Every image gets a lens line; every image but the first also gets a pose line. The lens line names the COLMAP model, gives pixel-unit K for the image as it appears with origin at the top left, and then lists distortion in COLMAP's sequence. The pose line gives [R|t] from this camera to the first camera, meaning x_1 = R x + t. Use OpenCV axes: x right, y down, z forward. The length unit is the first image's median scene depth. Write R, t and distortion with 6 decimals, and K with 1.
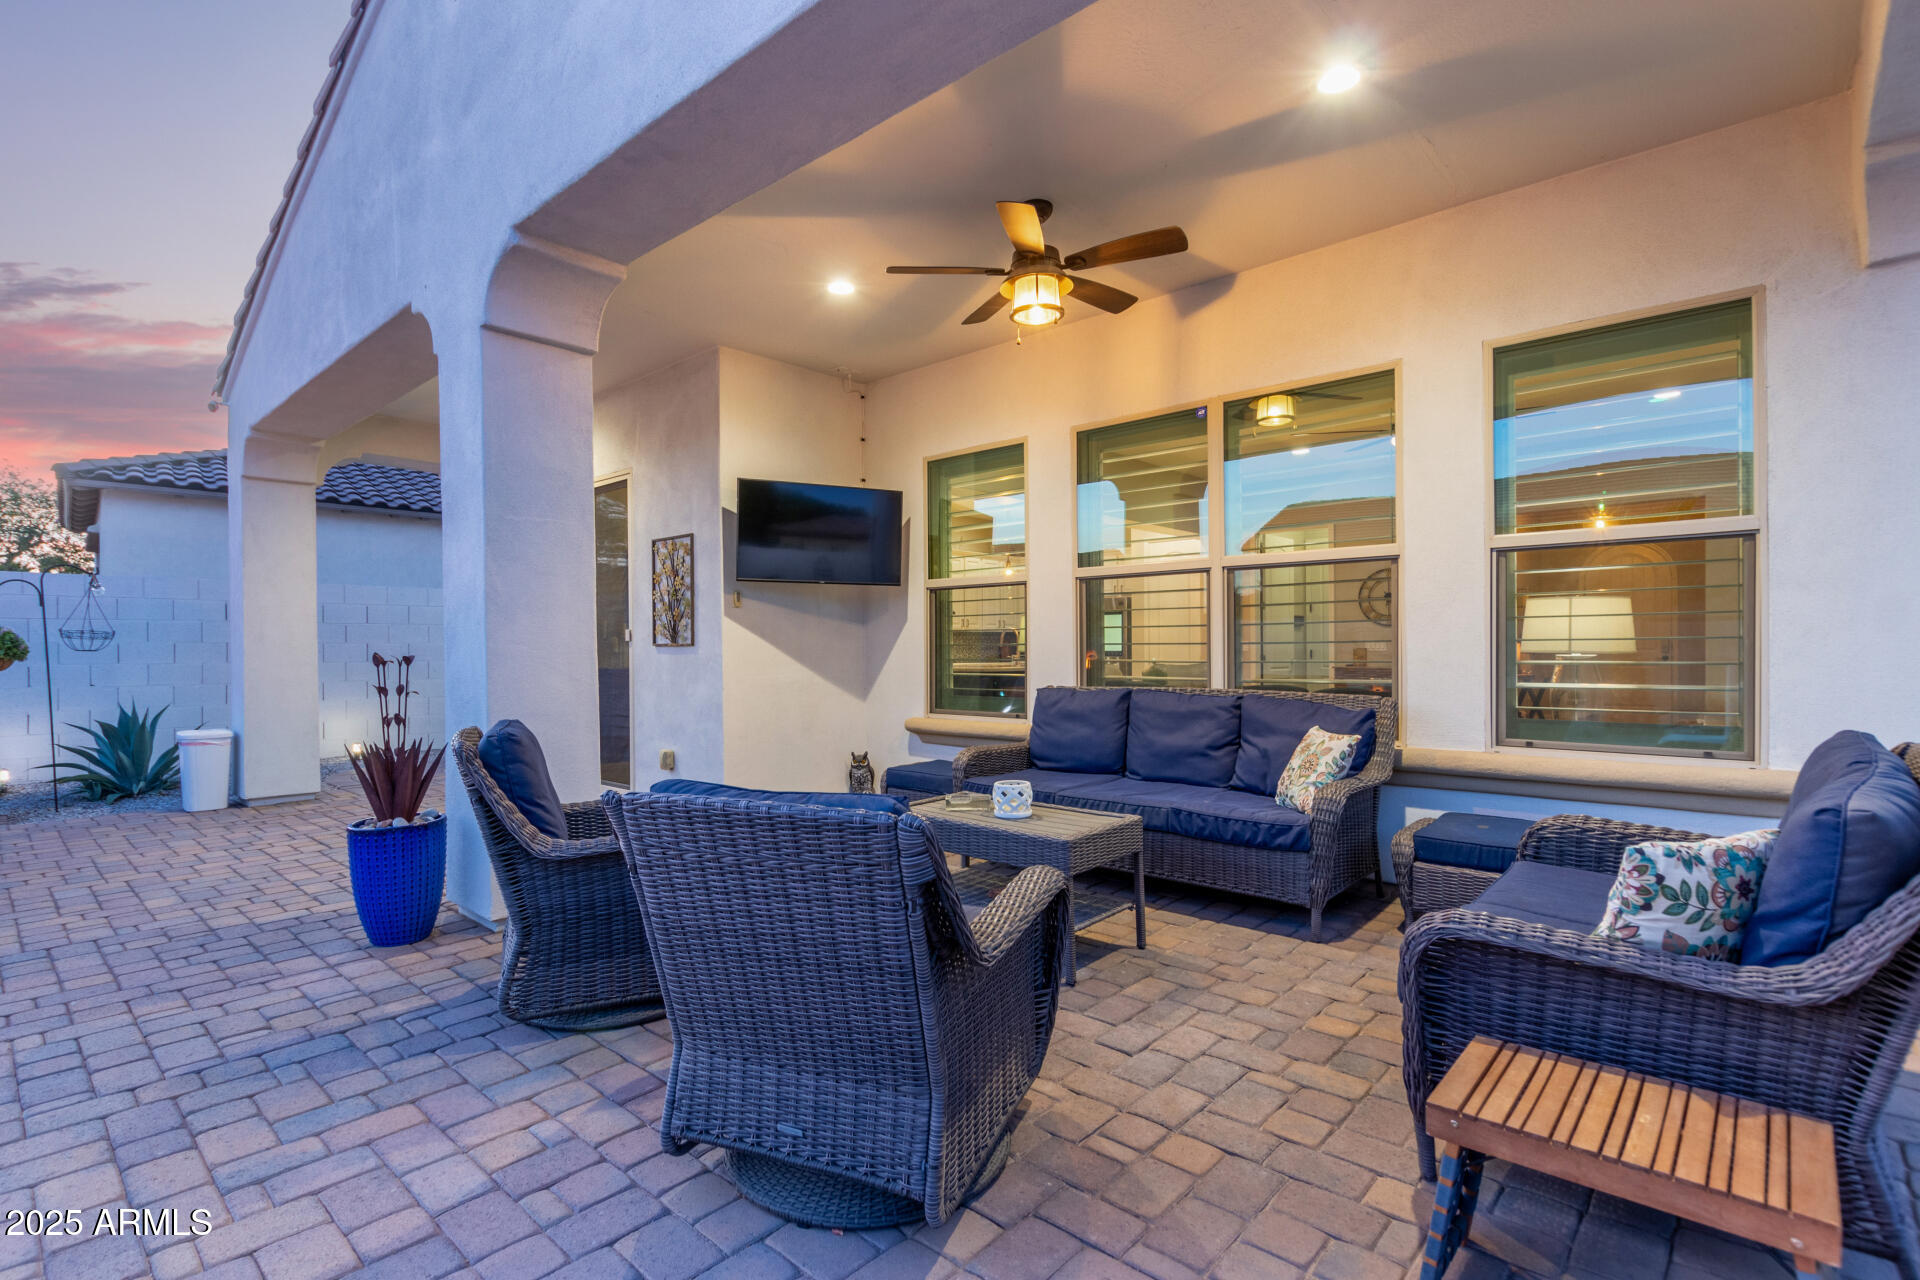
lens RADIAL K [[909.7, 0, 943.7], [0, 909.7, 653.5], [0, 0, 1]] dist [0.002727, 0.000300]
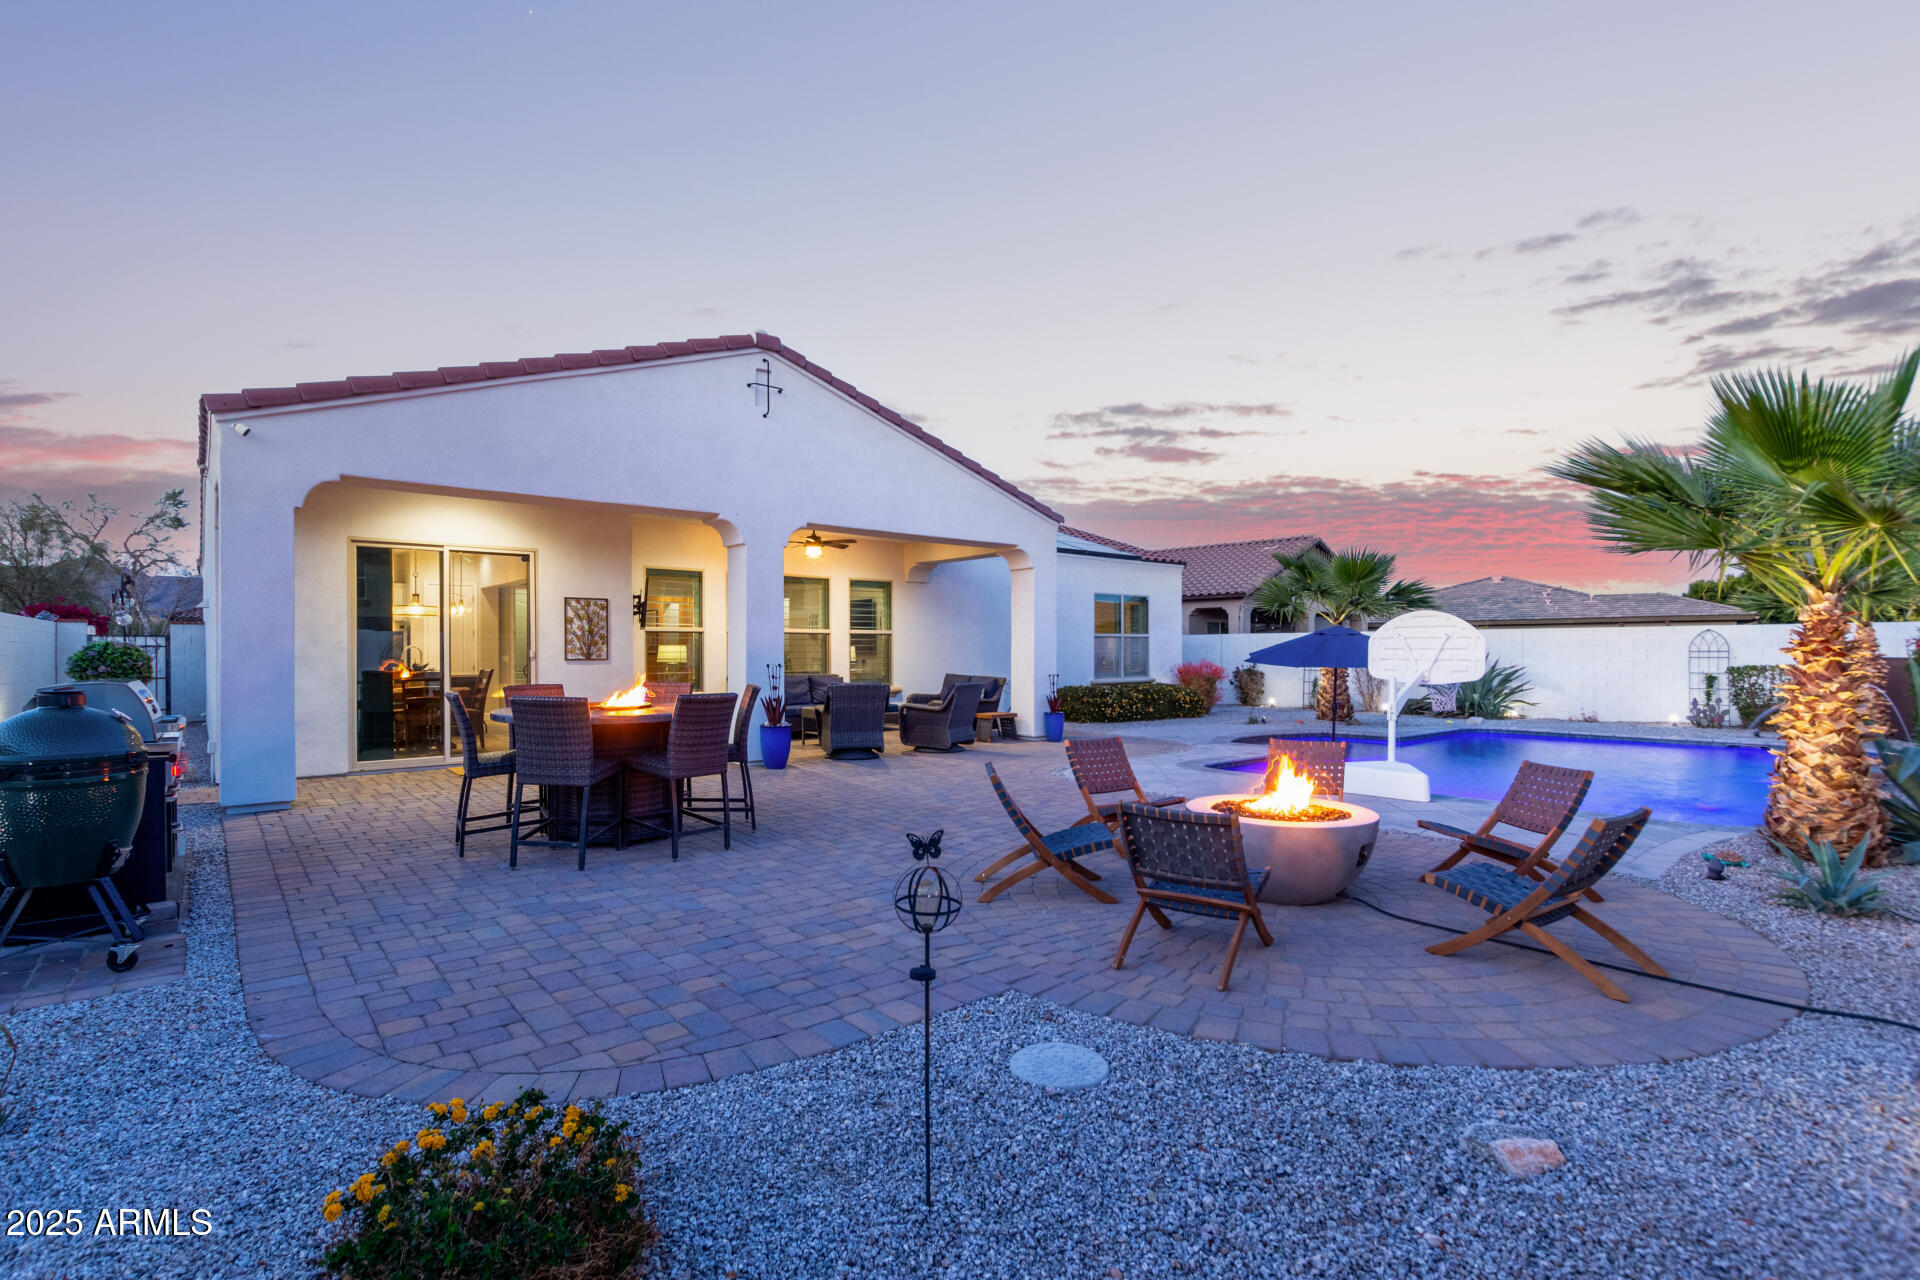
lens RADIAL K [[900.8, 0, 933.9], [0, 900.8, 666.6], [0, 0, 1]] dist [0.001229, 0.000991]
pose [[0.146235, -0.010166, 0.989198, -1.964844], [0.009186, 0.999918, 0.008919, -0.005172], [-0.989207, 0.007783, 0.146316, 0.084566]]
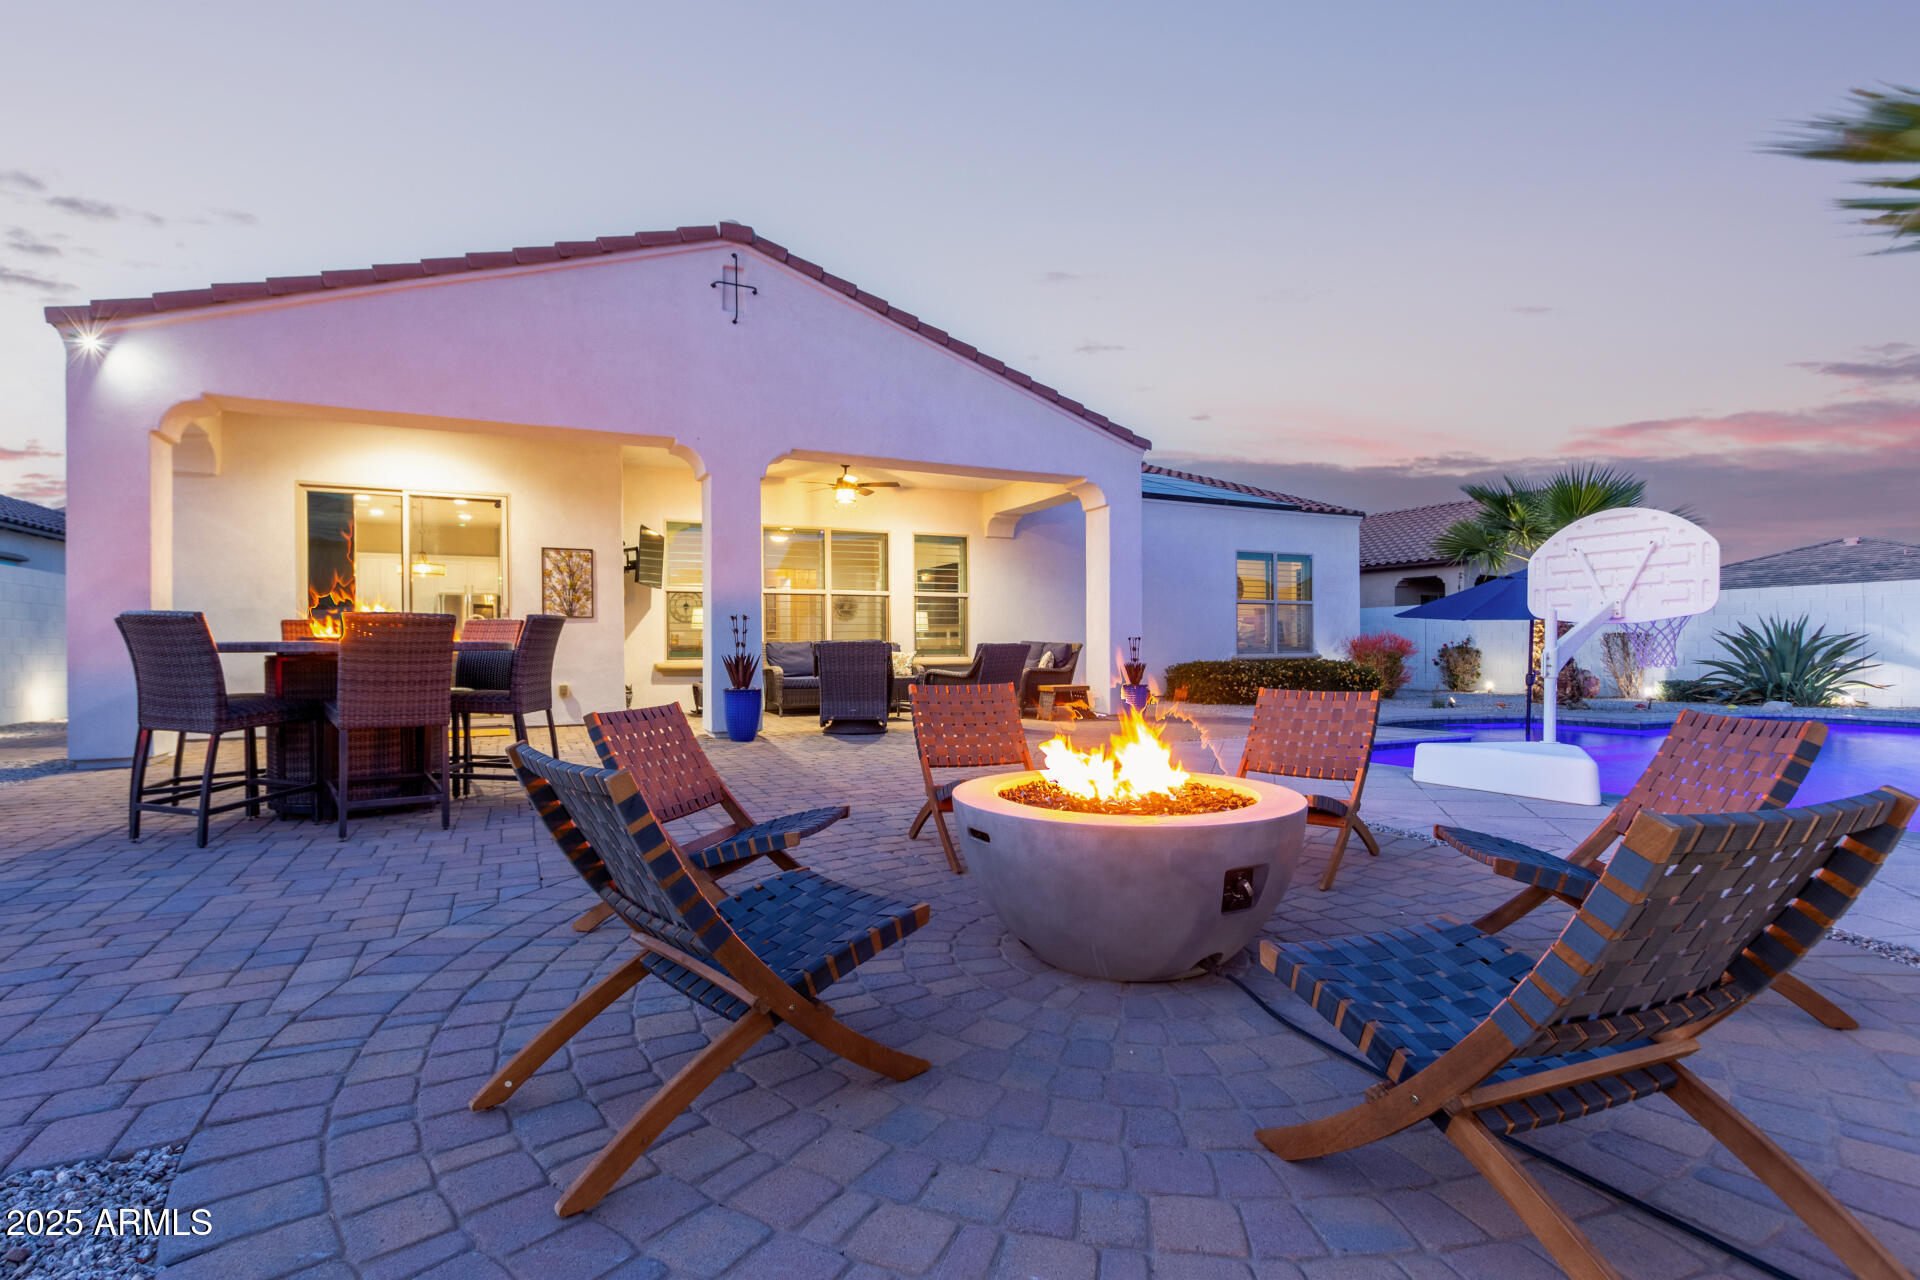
lens RADIAL K [[909.7, 0, 943.7], [0, 909.7, 653.5], [0, 0, 1]] dist [0.002727, 0.000300]
pose [[0.372464, 0.000852, 0.928046, -1.545877], [0.011013, 0.999925, -0.005337, 0.070184], [-0.927981, 0.012208, 0.372426, -0.187473]]
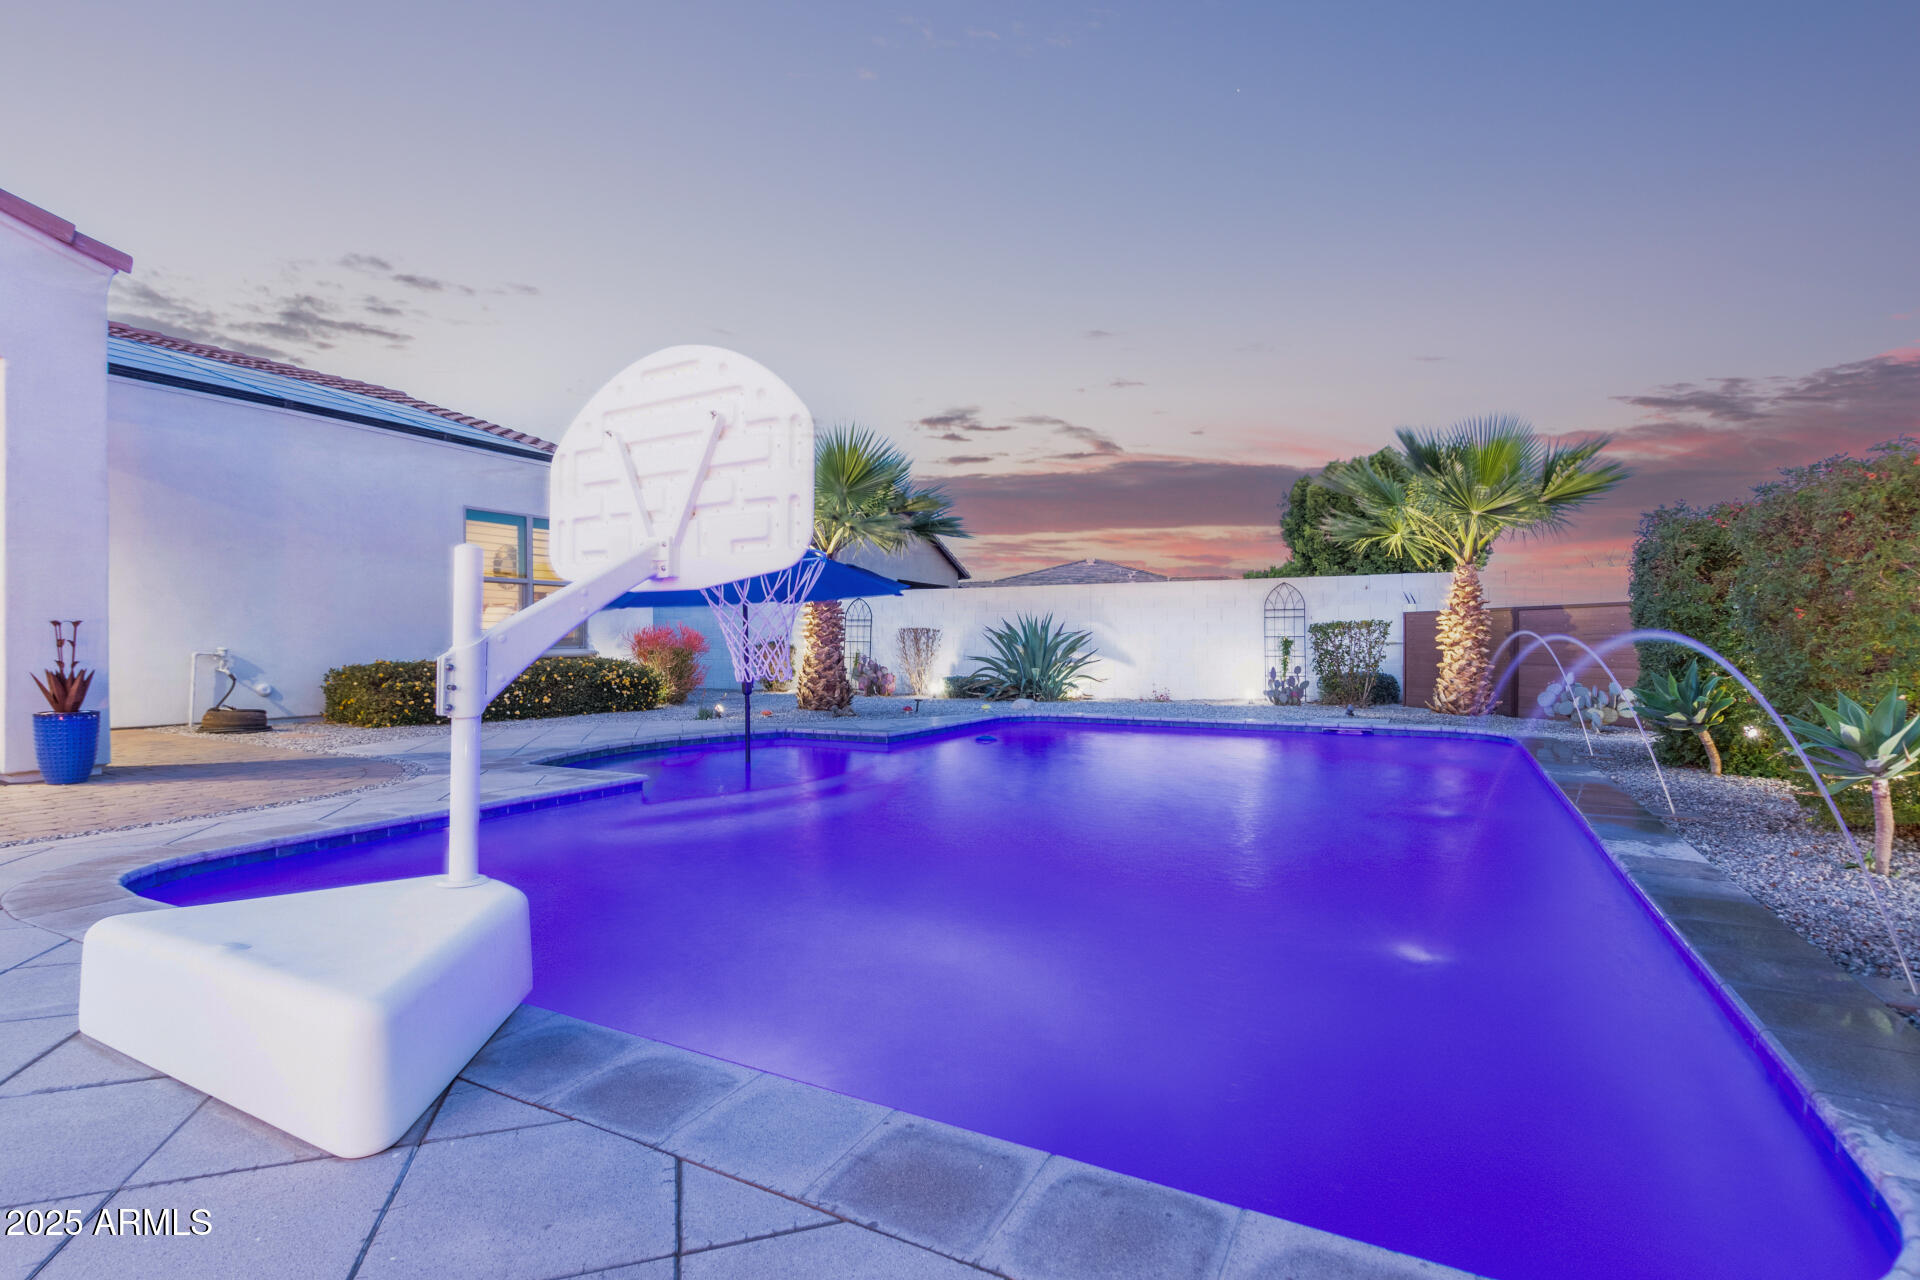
lens RADIAL K [[900.1, 0, 960.0], [0, 900.1, 640.0], [0, 0, 1]] dist [0.003688, 0.000079]
pose [[-0.249367, 0.010033, 0.968357, -0.886011], [0.012793, 0.999893, -0.007065, 0.070619], [-0.968324, 0.010626, -0.249469, -0.503518]]
